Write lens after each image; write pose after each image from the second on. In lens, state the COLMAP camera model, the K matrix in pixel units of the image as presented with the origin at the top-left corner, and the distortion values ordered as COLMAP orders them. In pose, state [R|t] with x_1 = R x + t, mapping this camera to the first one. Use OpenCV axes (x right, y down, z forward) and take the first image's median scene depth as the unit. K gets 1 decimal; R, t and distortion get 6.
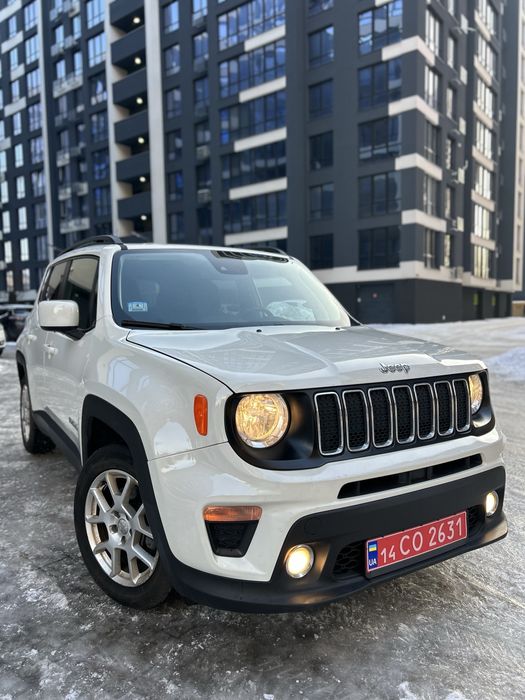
lens RADIAL K [[525.0, 0, 261.9], [0, 525.0, 352.1], [0, 0, 1]] dist [0.043476, -0.042750]
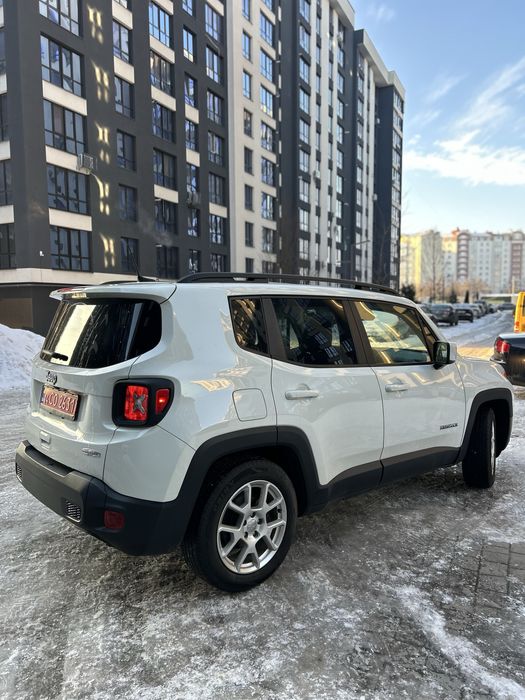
lens RADIAL K [[525.0, 0, 264.4], [0, 525.0, 349.9], [0, 0, 1]] dist [0.043476, -0.042750]
pose [[-0.170067, -0.065776, 0.983235, -1.043488], [0.079286, 0.993622, 0.080184, -0.141232], [-0.982238, 0.091593, -0.163768, 1.066905]]
